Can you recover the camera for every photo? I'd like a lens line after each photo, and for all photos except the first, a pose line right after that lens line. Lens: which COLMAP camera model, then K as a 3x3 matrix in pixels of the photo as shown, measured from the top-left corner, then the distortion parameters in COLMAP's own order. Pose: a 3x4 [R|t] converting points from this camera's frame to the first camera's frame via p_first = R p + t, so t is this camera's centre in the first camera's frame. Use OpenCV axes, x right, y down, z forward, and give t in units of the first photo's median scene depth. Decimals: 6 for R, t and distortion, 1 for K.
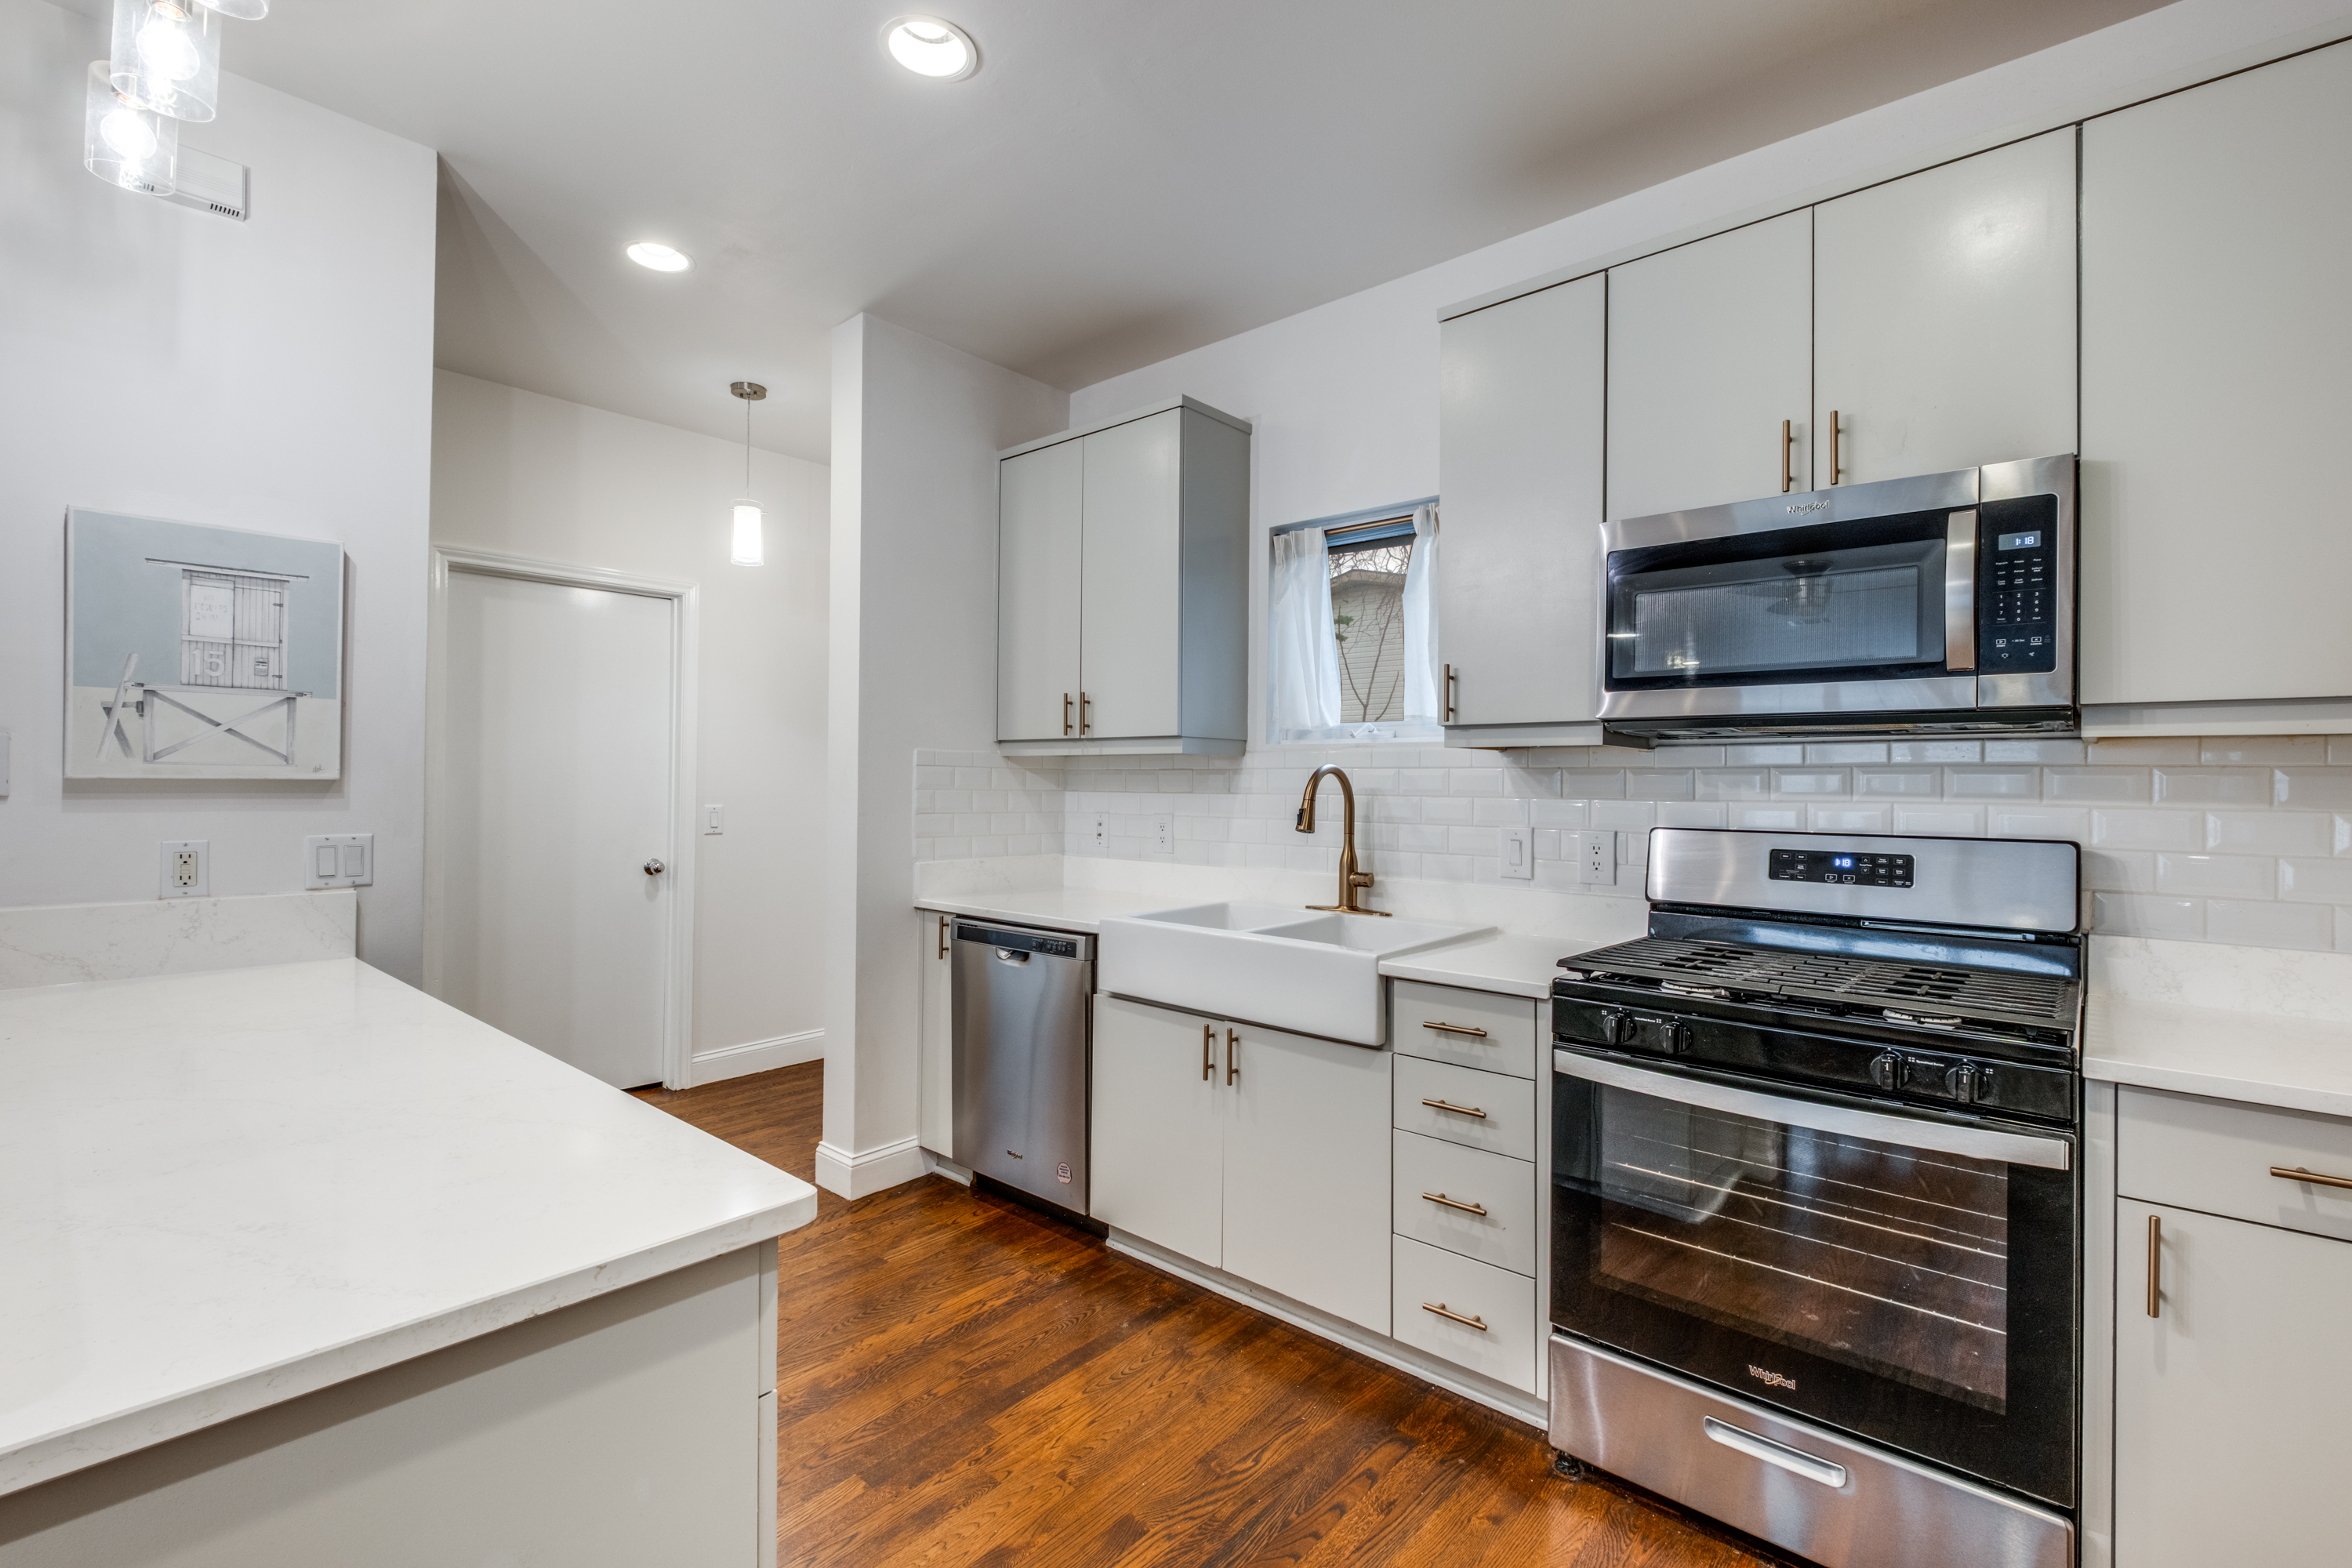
lens RADIAL K [[1024.8, 0, 1174.8], [0, 1024.8, 777.9], [0, 0, 1]] dist [0.003687, -0.004801]
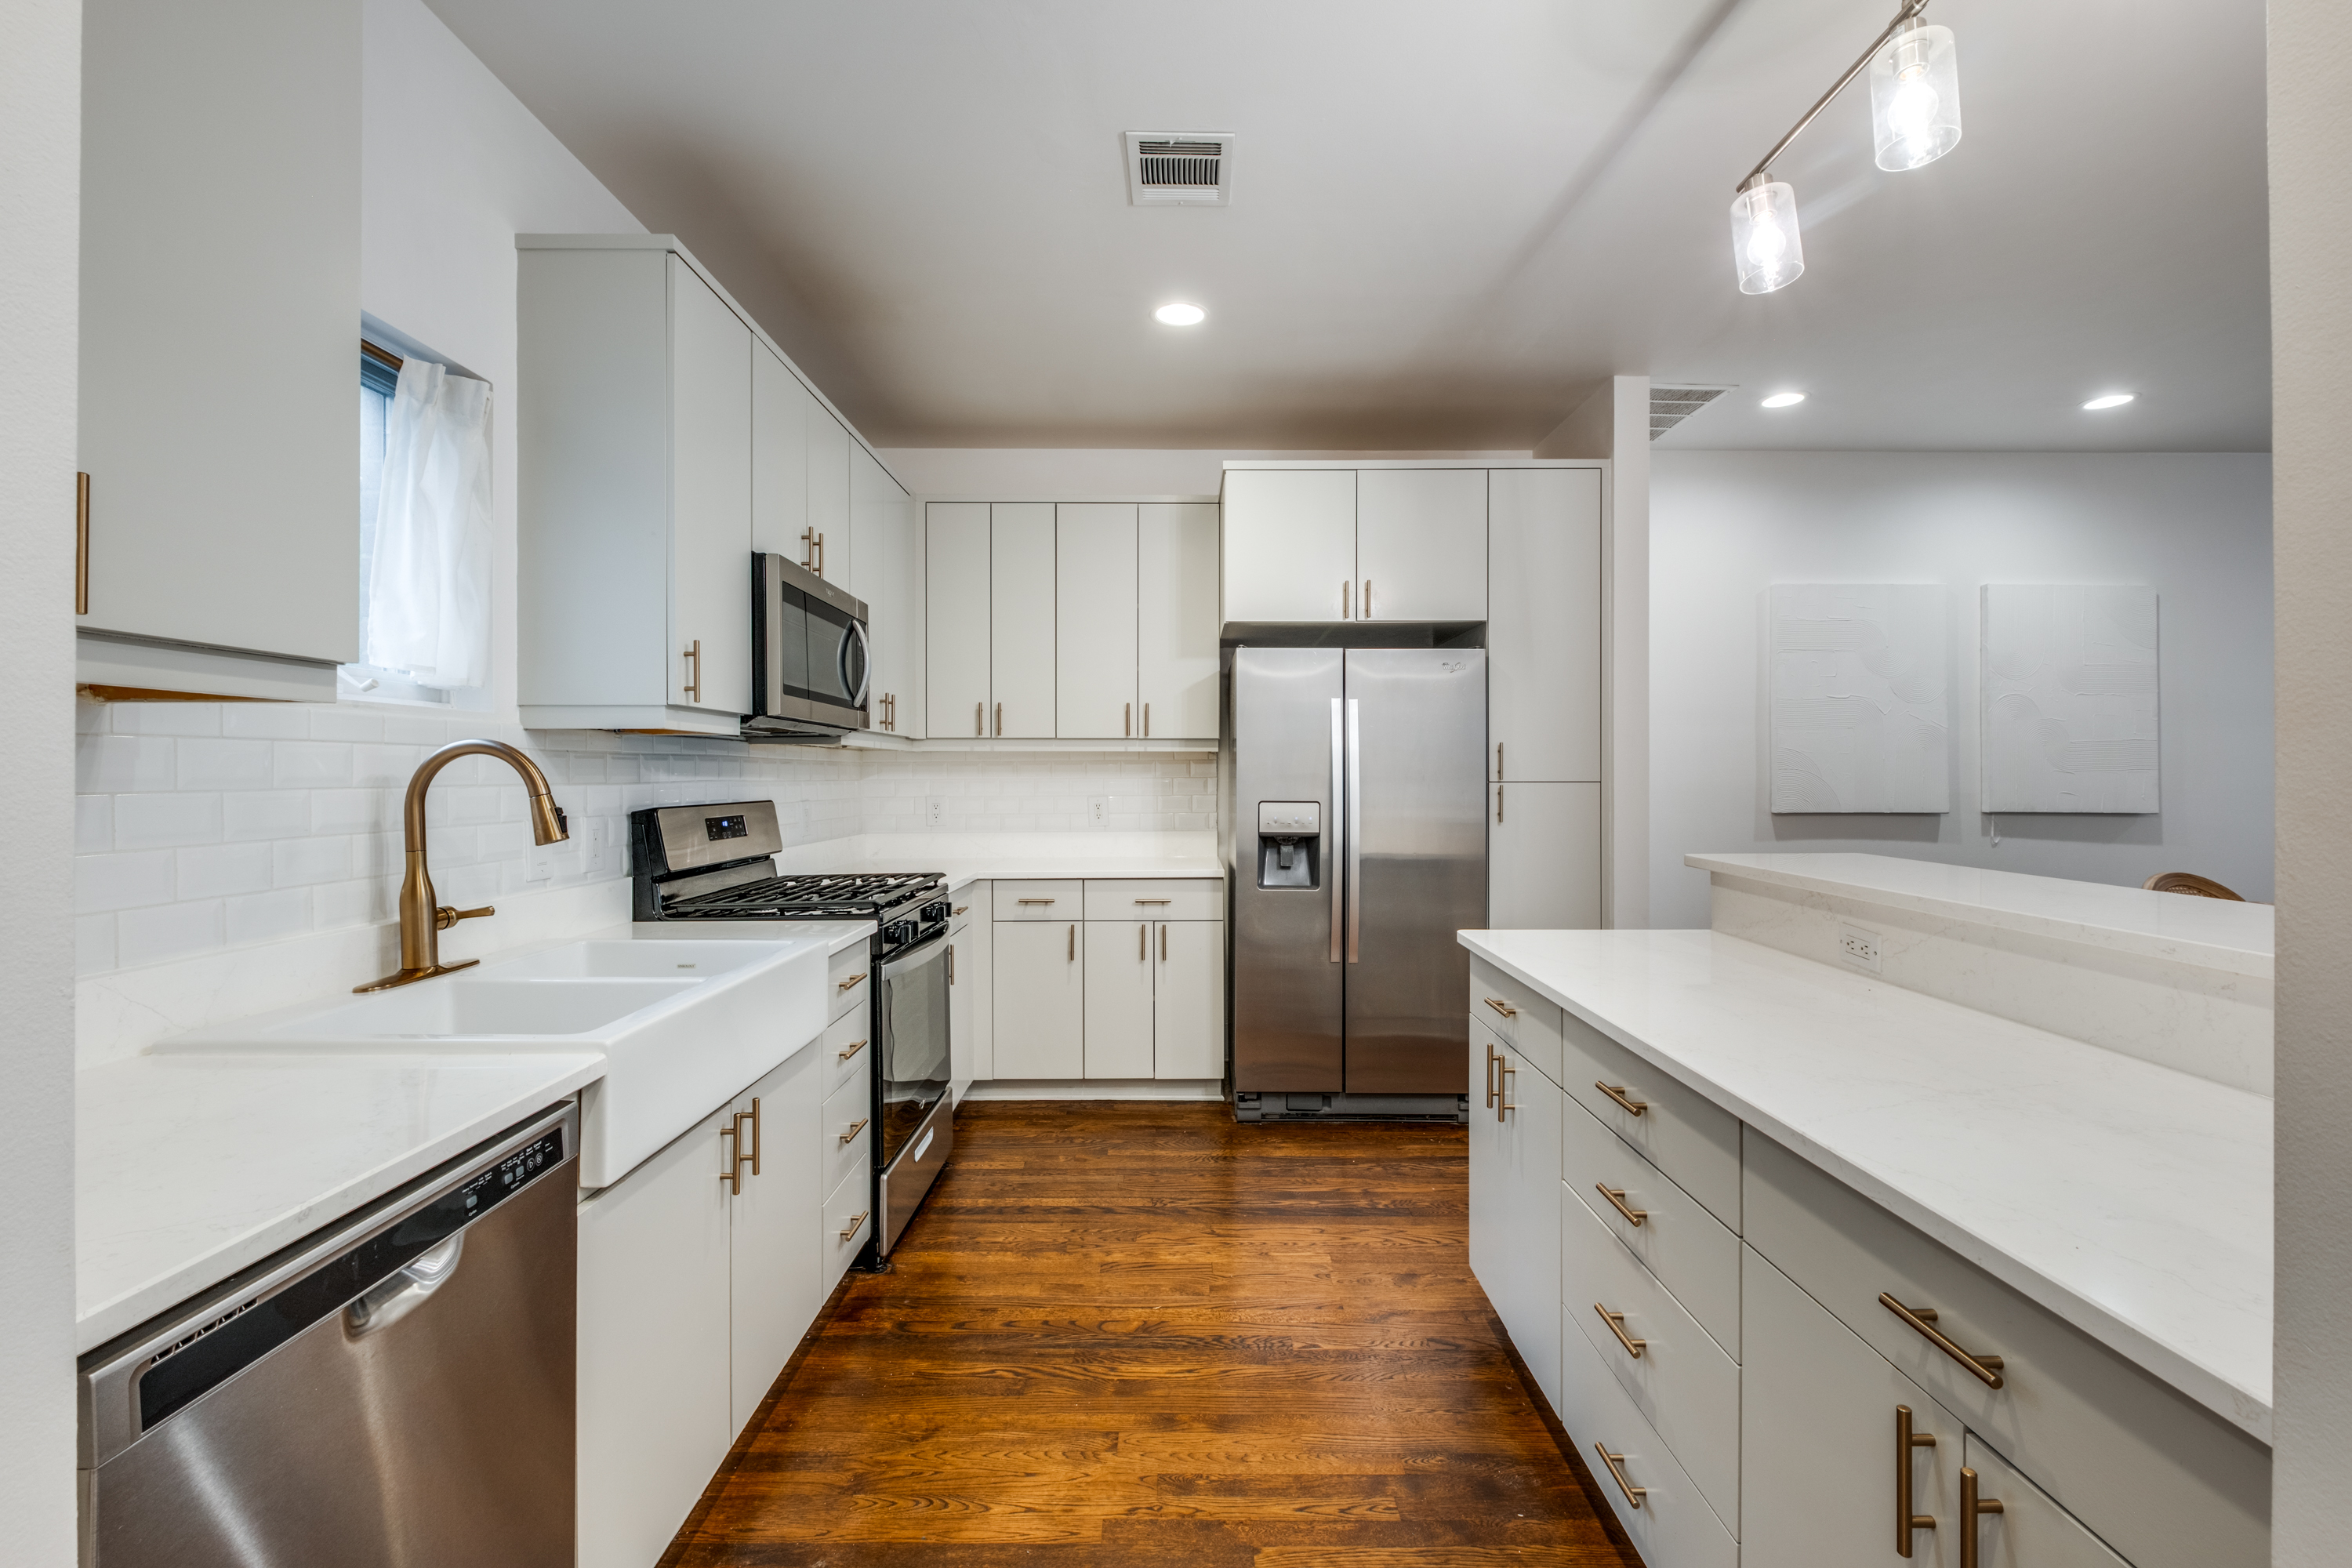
lens RADIAL K [[1024.8, 0, 1174.8], [0, 1024.8, 777.9], [0, 0, 1]] dist [0.003687, -0.004801]
pose [[-0.661654, -0.011733, 0.749717, -0.952029], [-0.007979, 0.999931, 0.008608, 0.002392], [-0.749767, -0.000286, -0.661702, 1.706056]]
